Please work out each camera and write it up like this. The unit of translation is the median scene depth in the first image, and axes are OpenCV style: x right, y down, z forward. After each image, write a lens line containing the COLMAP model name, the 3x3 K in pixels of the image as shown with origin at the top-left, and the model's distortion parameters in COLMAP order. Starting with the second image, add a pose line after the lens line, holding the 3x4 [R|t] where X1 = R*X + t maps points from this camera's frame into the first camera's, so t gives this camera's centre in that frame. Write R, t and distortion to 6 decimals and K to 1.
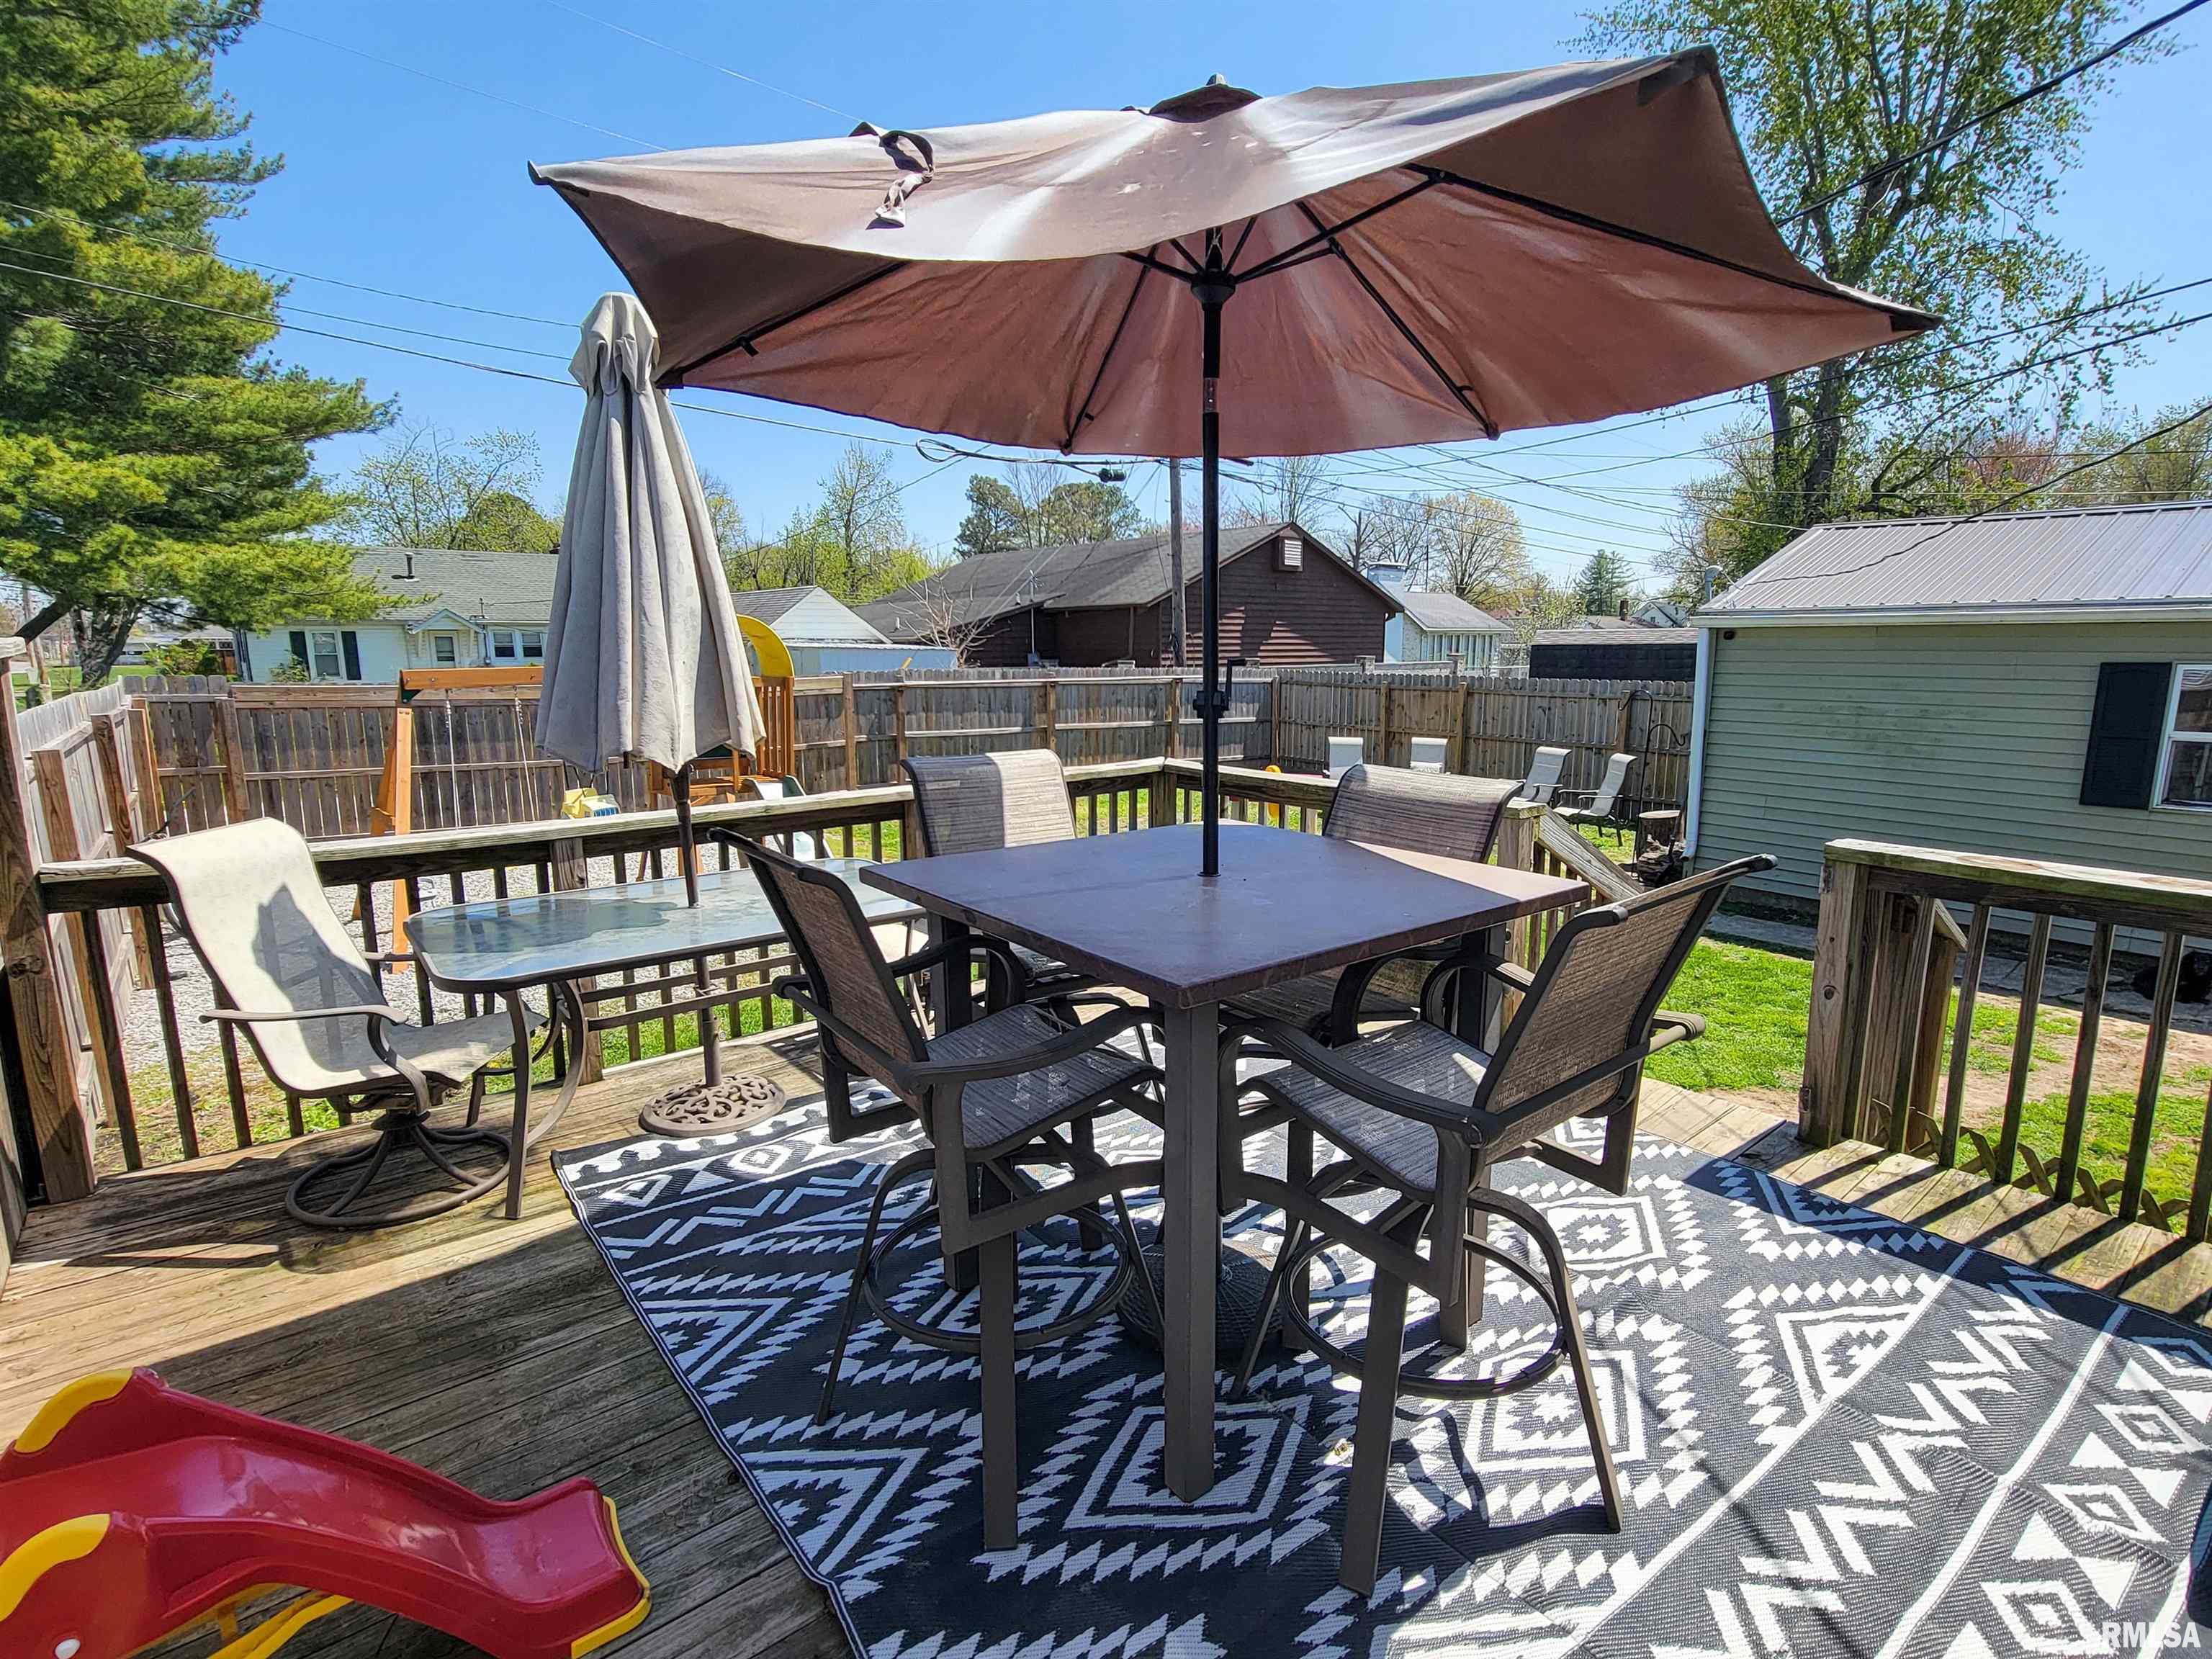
lens RADIAL K [[1098.1, 0, 1112.8], [0, 1098.1, 822.4], [0, 0, 1]] dist [-0.001199, -0.001658]
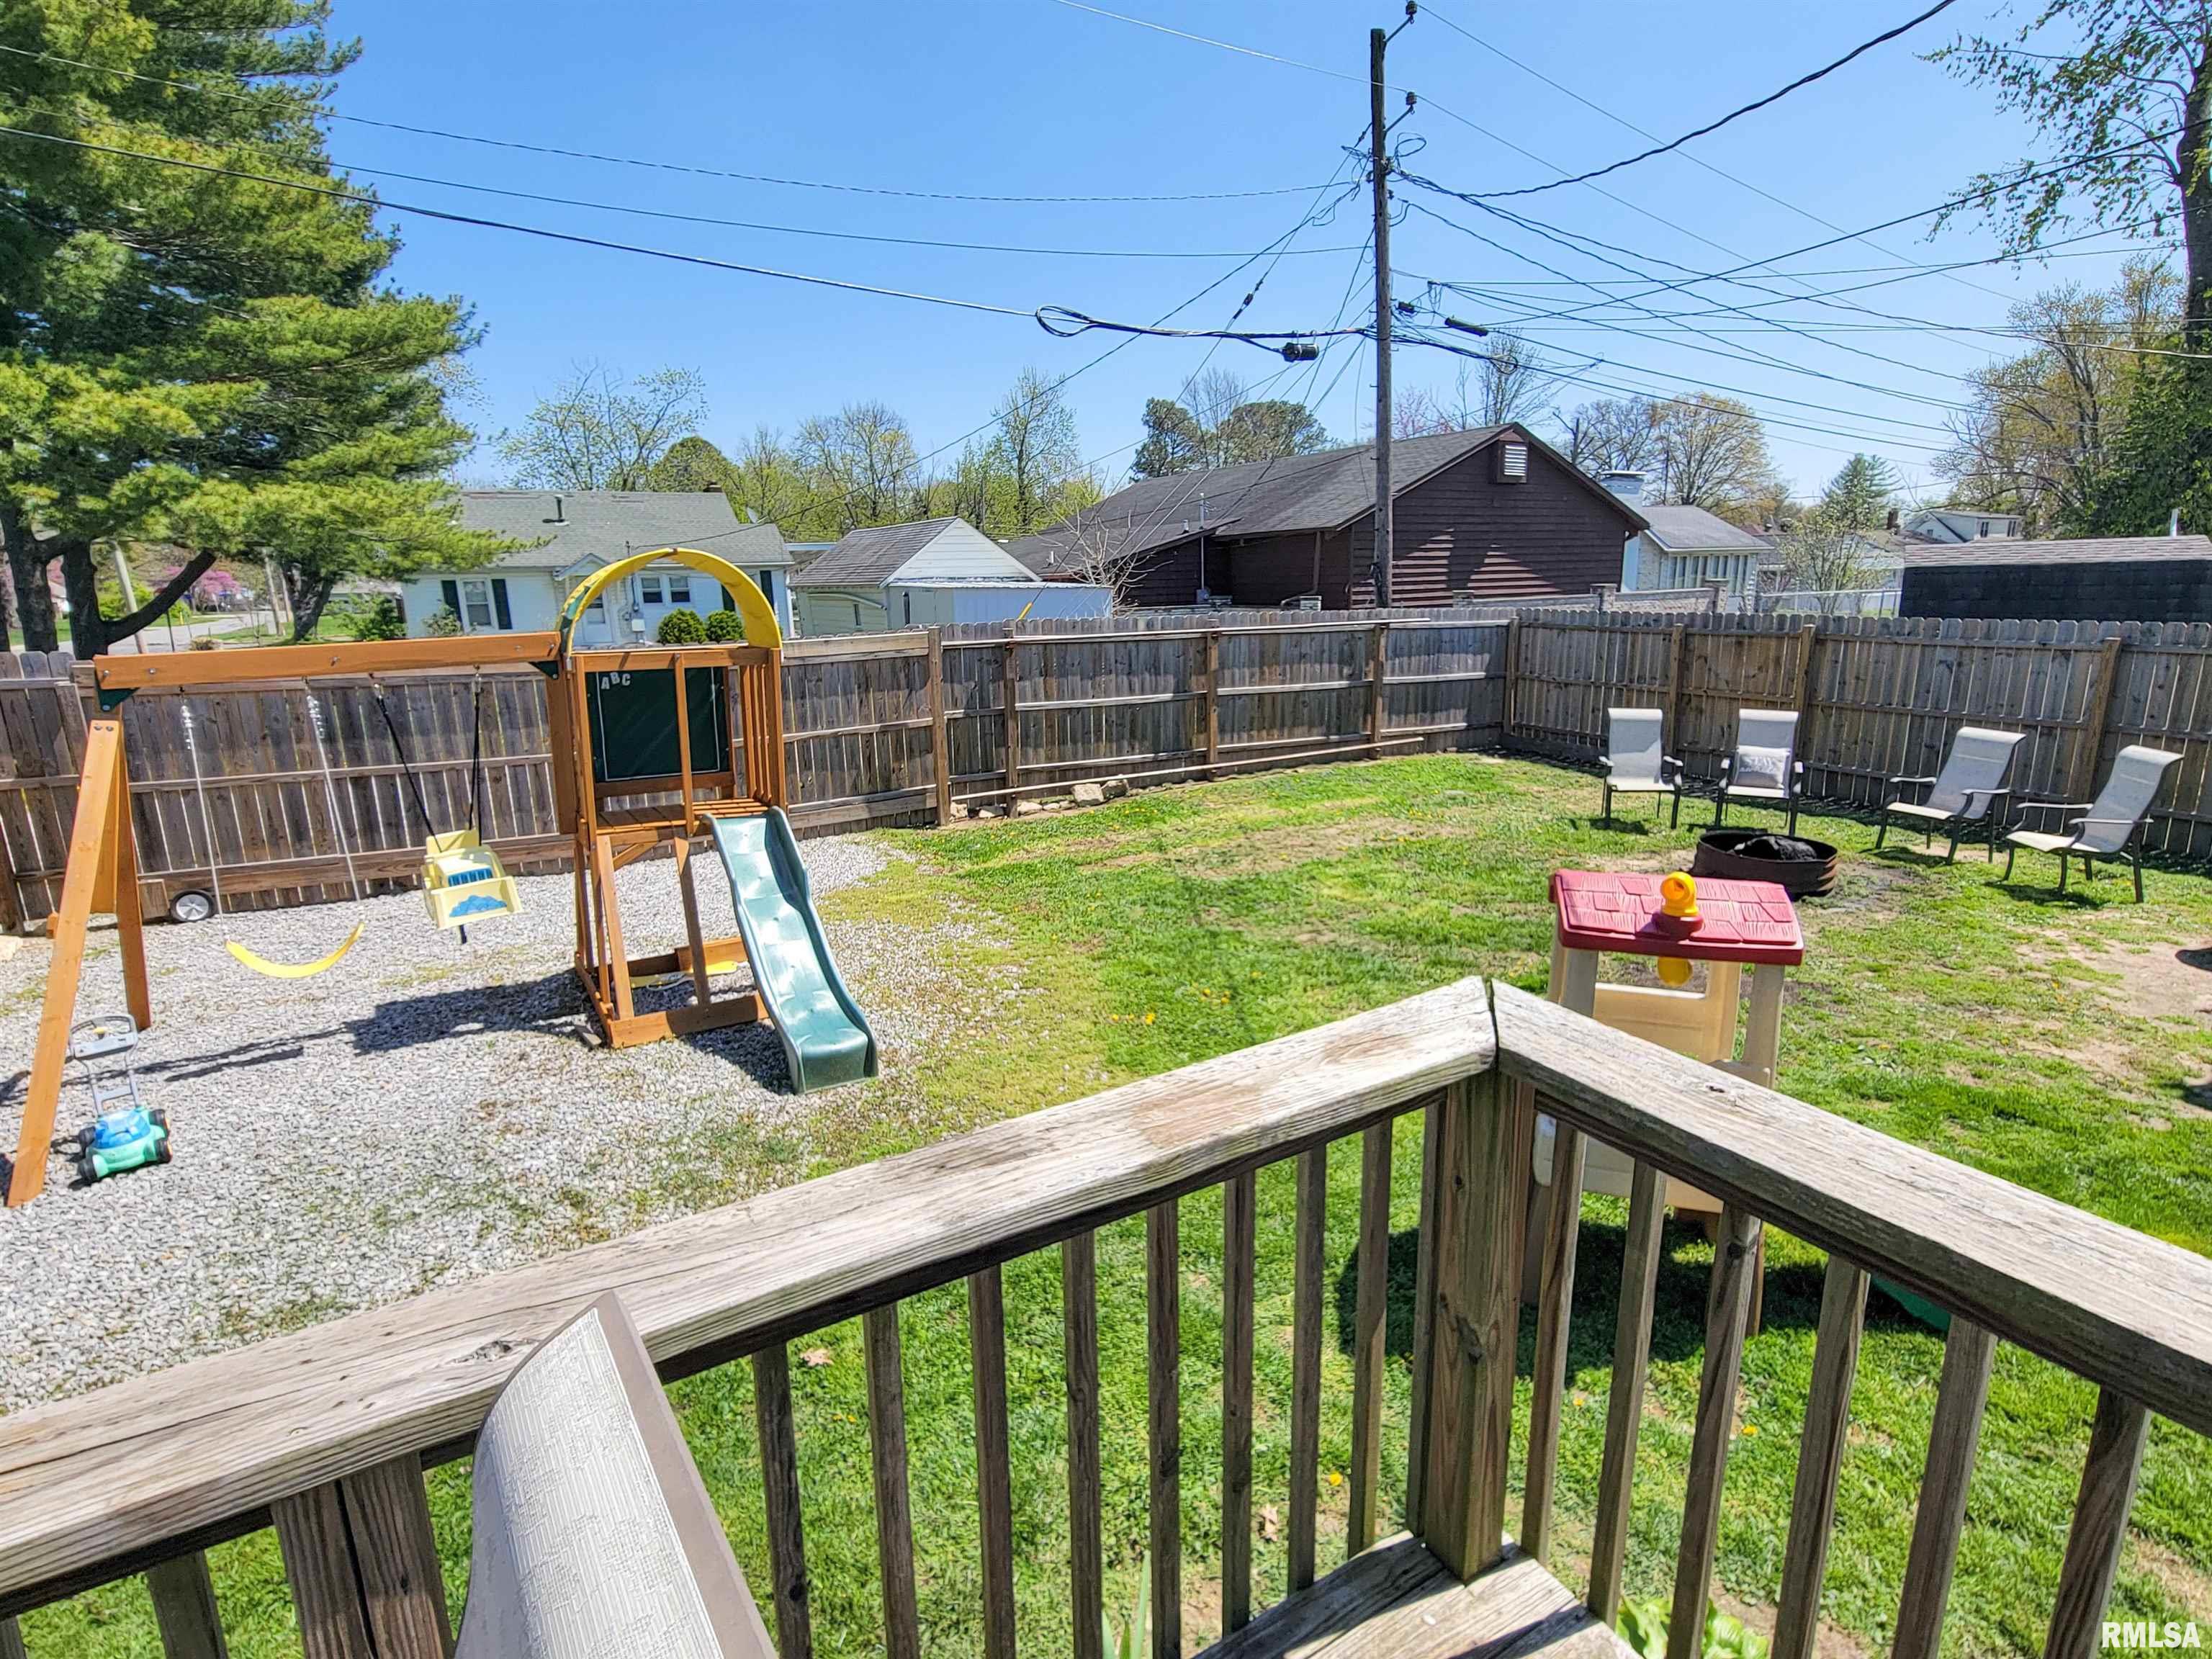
lens RADIAL K [[1098.1, 0, 1116.1], [0, 1098.1, 843.6], [0, 0, 1]] dist [-0.001199, -0.001658]
pose [[0.987658, 0.016843, -0.155719, -0.001981], [-0.004656, 0.996919, 0.078299, -0.035580], [0.156558, -0.076607, 0.984693, 0.202041]]
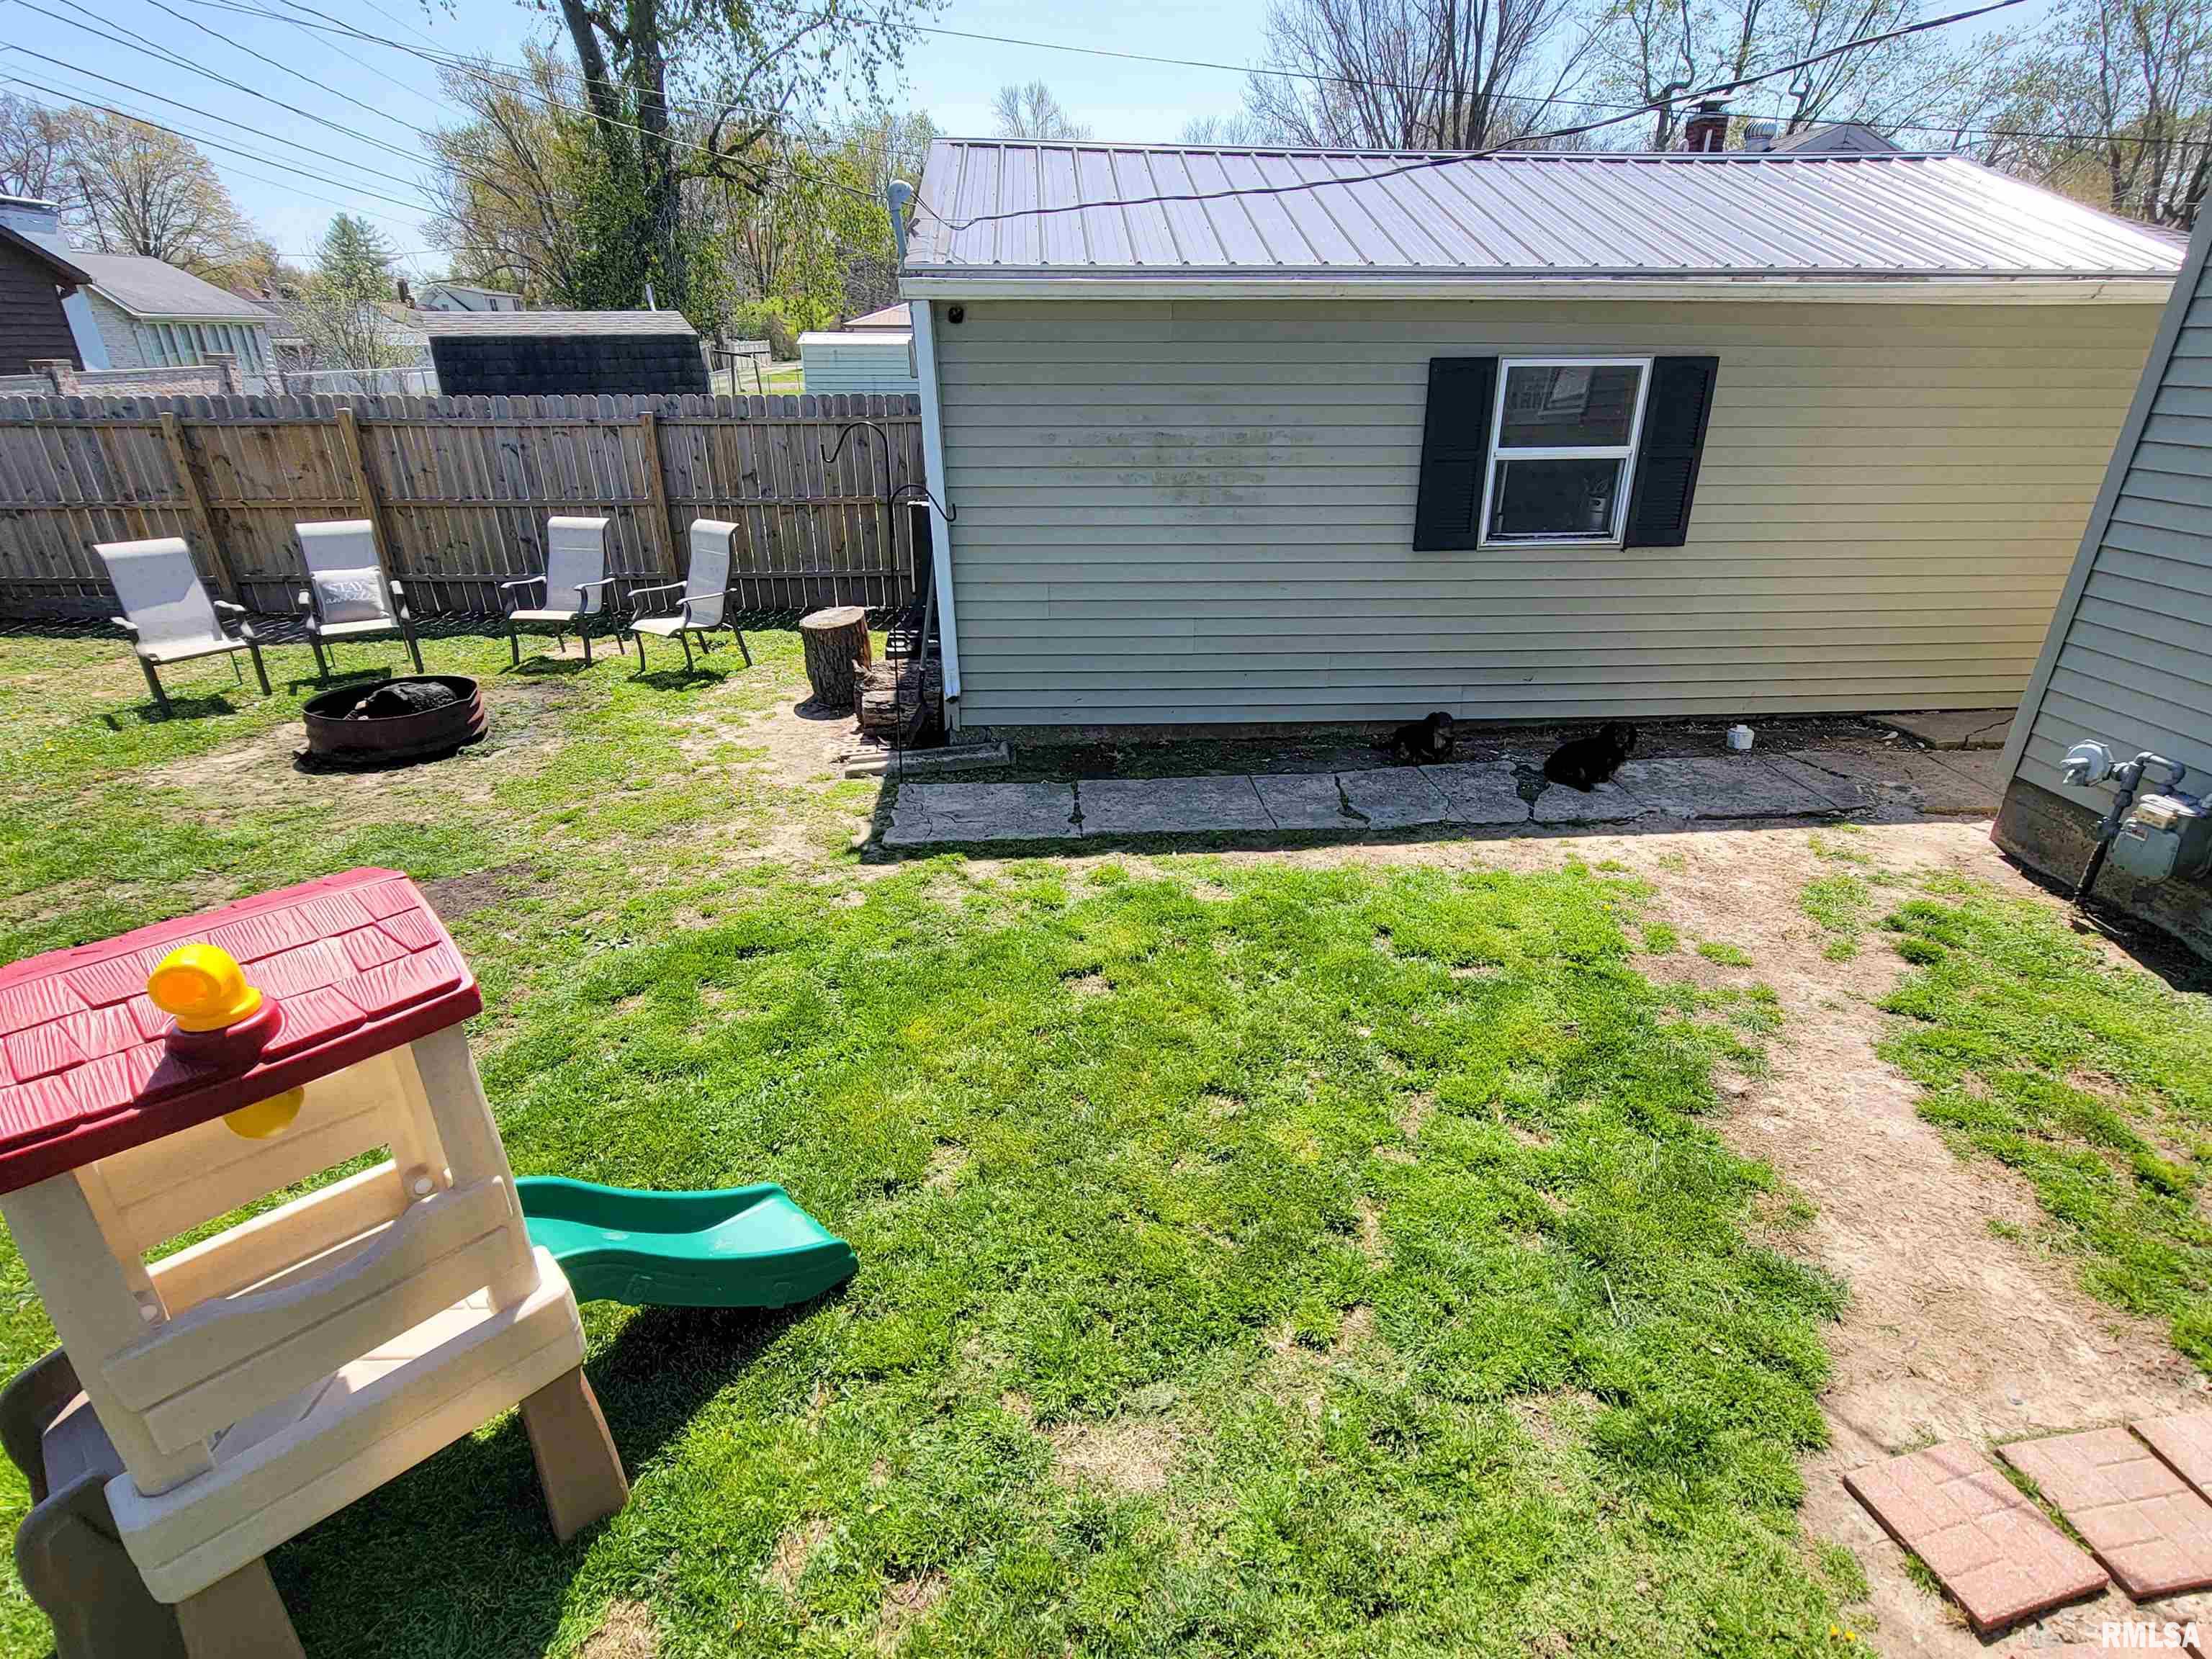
lens RADIAL K [[1098.1, 0, 1123.5], [0, 1098.1, 837.0], [0, 0, 1]] dist [-0.001199, -0.001658]
pose [[0.562907, -0.341033, 0.752883, 0.036576], [0.132032, 0.936312, 0.325404, -0.043028], [-0.815906, -0.083768, 0.572084, 0.275365]]
